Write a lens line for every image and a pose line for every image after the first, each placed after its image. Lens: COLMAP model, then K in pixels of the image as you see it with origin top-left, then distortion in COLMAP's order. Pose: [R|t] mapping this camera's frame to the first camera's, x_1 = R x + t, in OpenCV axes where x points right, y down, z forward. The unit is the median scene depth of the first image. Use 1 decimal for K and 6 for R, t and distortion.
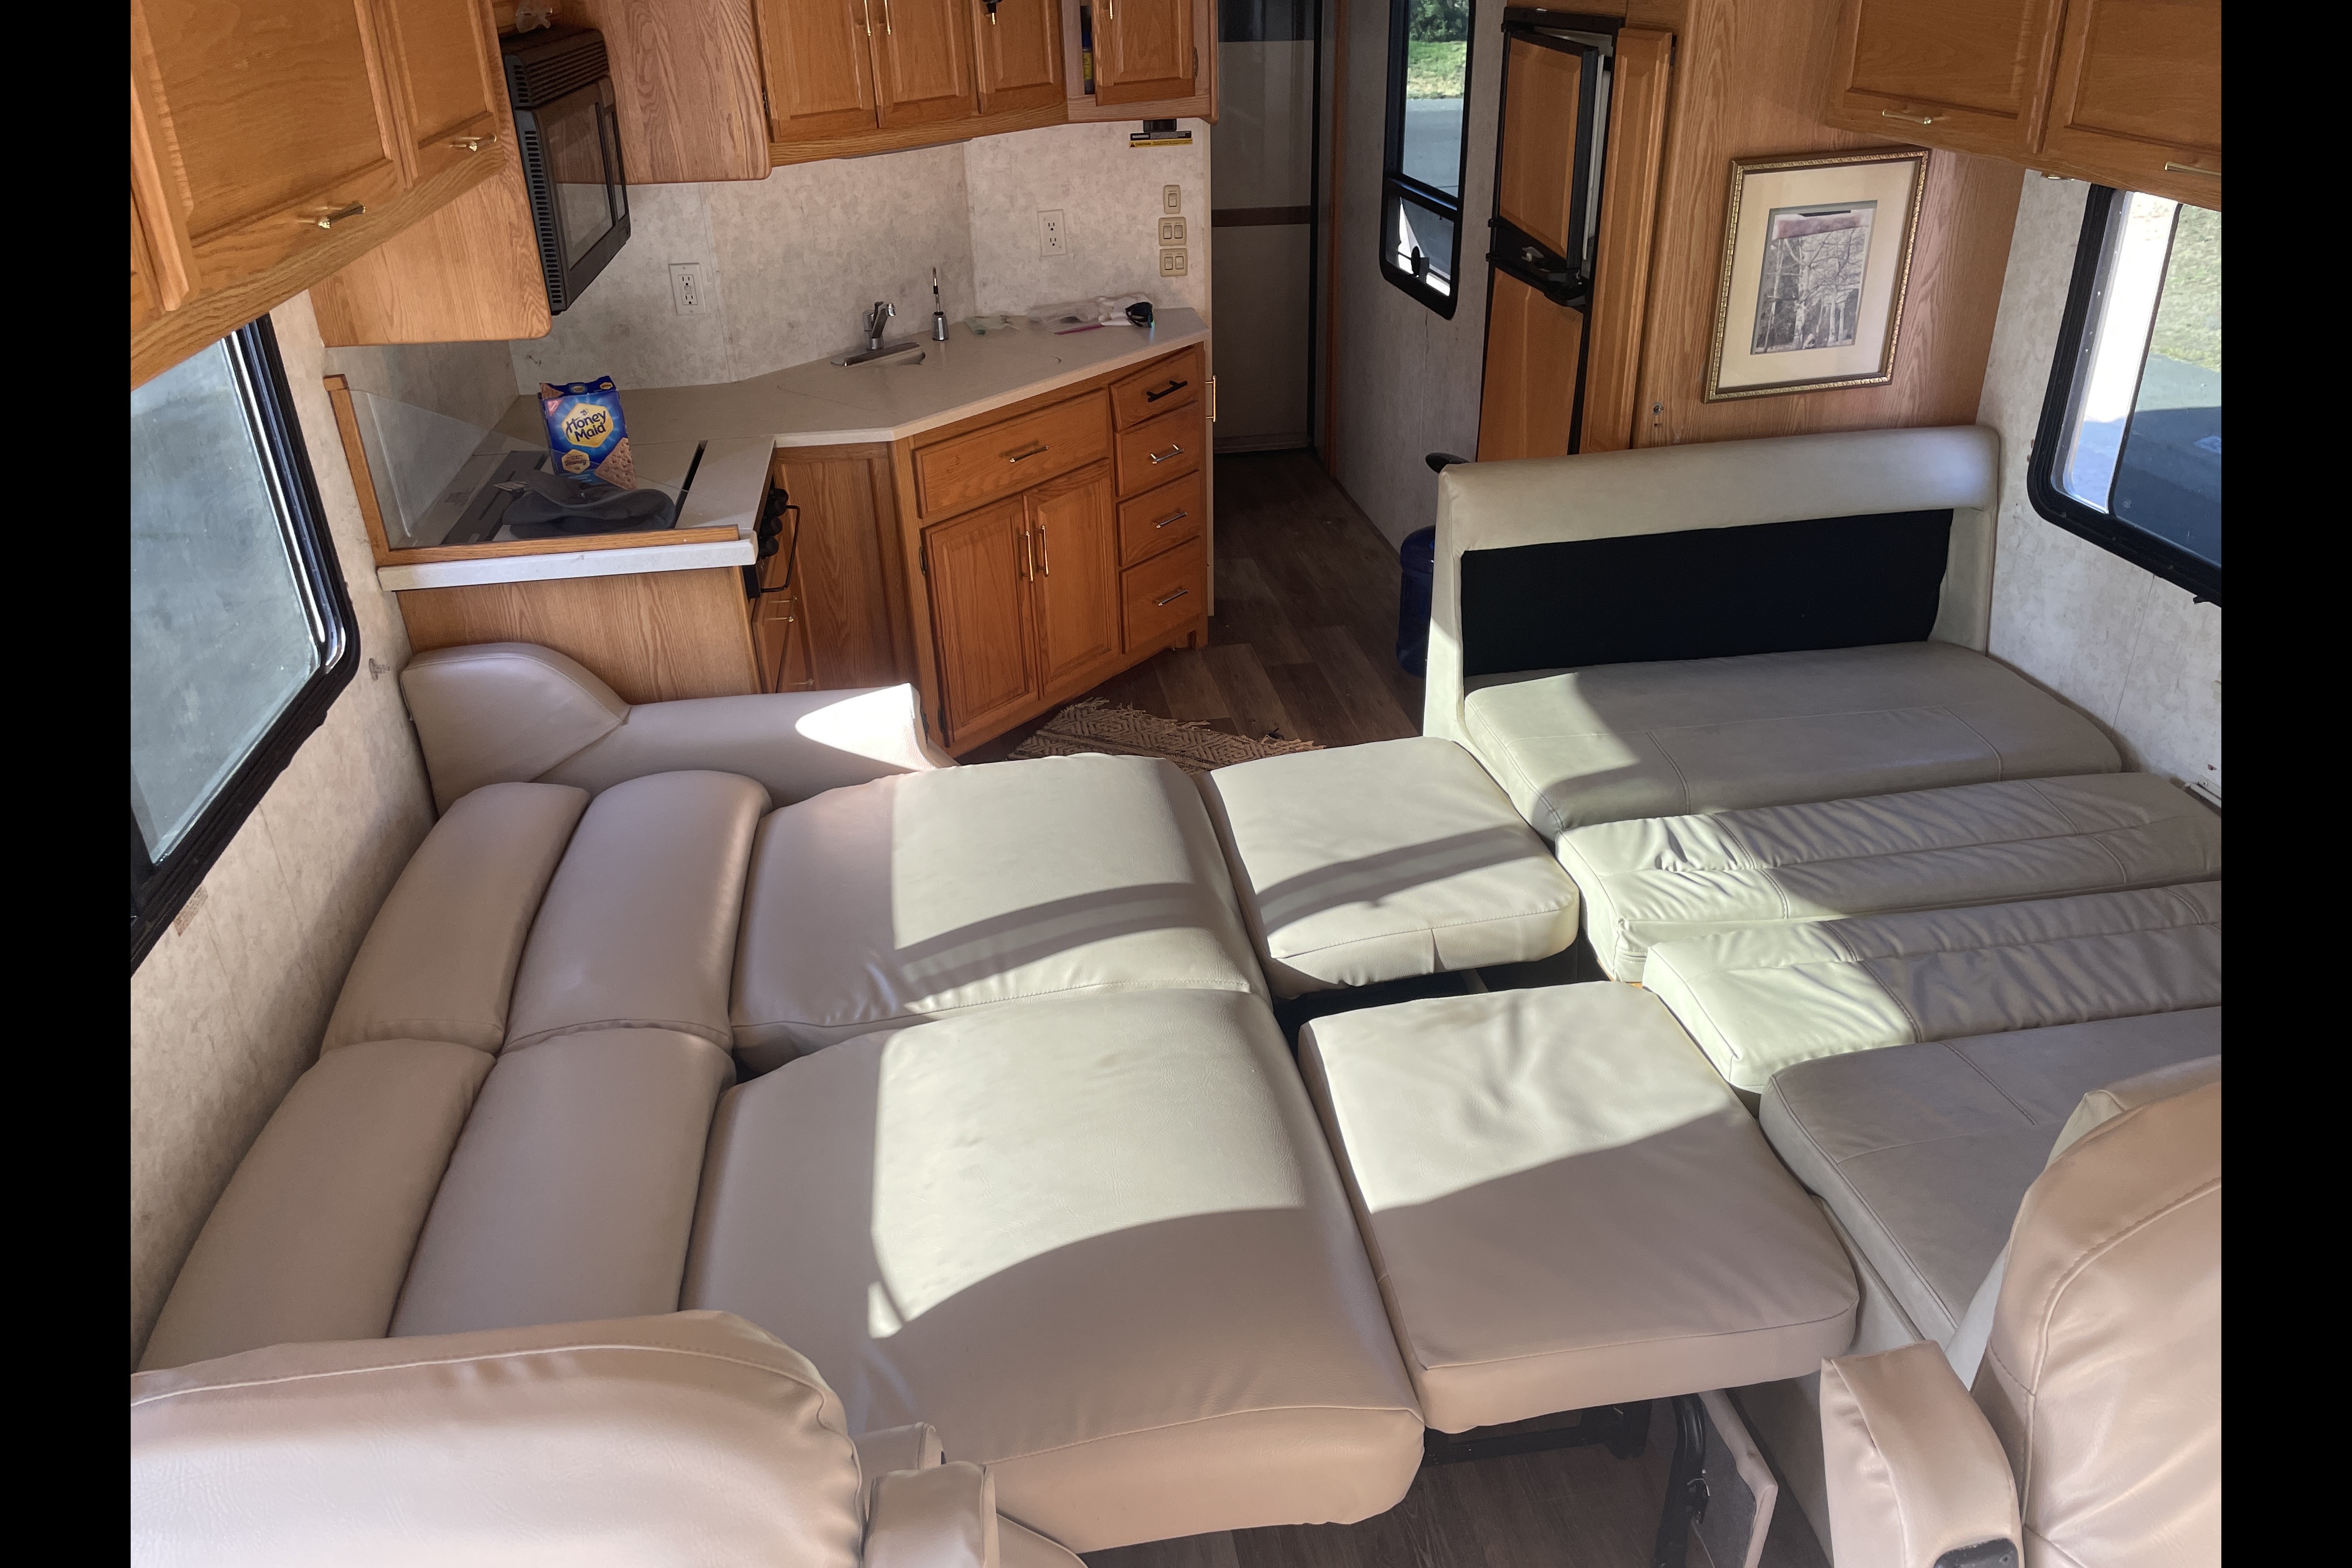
lens RADIAL K [[1629.7, 0, 1176.0], [0, 1629.7, 784.0], [0, 0, 1]] dist [0.039547, -0.002688]
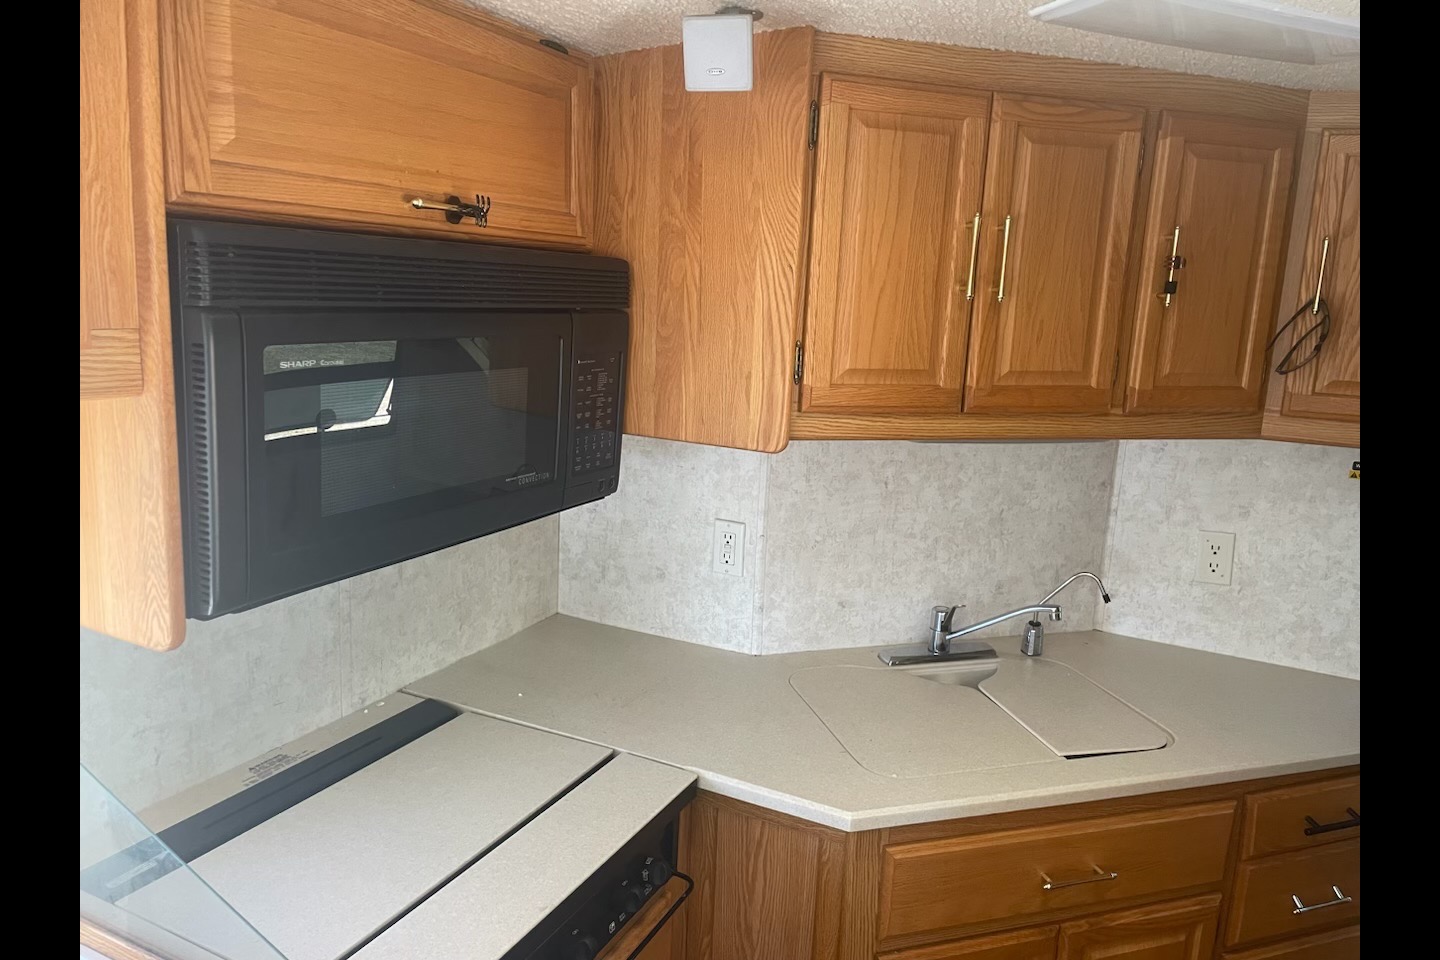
lens RADIAL K [[997.8, 0, 720.0], [0, 997.8, 480.0], [0, 0, 1]] dist [0.039547, -0.002688]
pose [[0.819921, 0.177084, -0.544399, -0.012995], [-0.325059, 0.926799, -0.188099, -0.219151], [0.471239, 0.331188, 0.817464, 0.513199]]
